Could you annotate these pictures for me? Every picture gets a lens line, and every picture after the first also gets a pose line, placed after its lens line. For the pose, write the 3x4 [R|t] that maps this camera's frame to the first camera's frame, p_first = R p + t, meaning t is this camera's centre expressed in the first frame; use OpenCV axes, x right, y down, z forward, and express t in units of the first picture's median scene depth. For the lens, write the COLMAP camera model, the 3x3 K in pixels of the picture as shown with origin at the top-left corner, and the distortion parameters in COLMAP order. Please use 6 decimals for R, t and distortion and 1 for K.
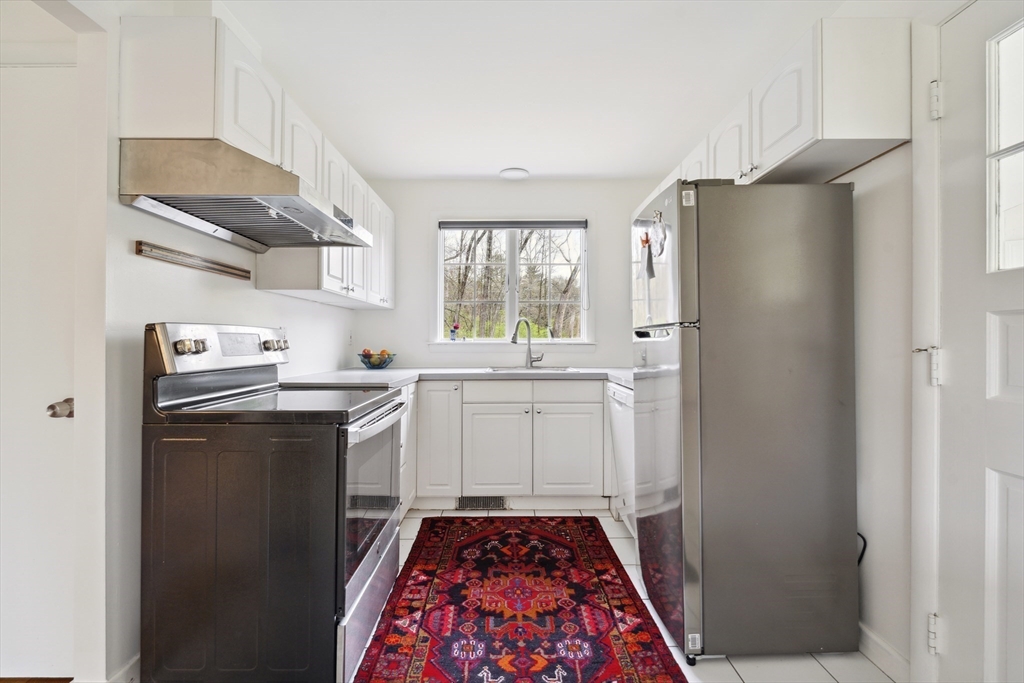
lens RADIAL K [[450.5, 0, 514.8], [0, 450.5, 340.5], [0, 0, 1]] dist [-0.016324, 0.000741]
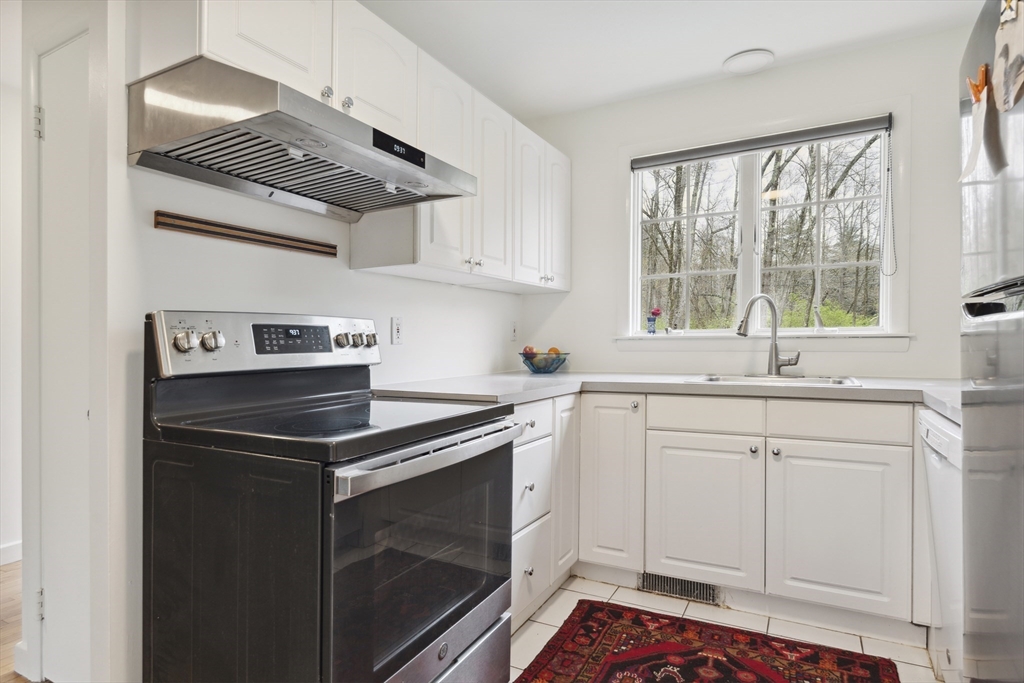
lens RADIAL K [[574.8, 0, 512.0], [0, 574.8, 341.5], [0, 0, 1]] dist [0.001869, 0.001044]
pose [[0.885283, -0.007129, -0.464998, 0.100612], [0.011315, 0.999917, 0.006211, 0.006130], [0.464915, -0.010760, 0.885290, 0.186590]]
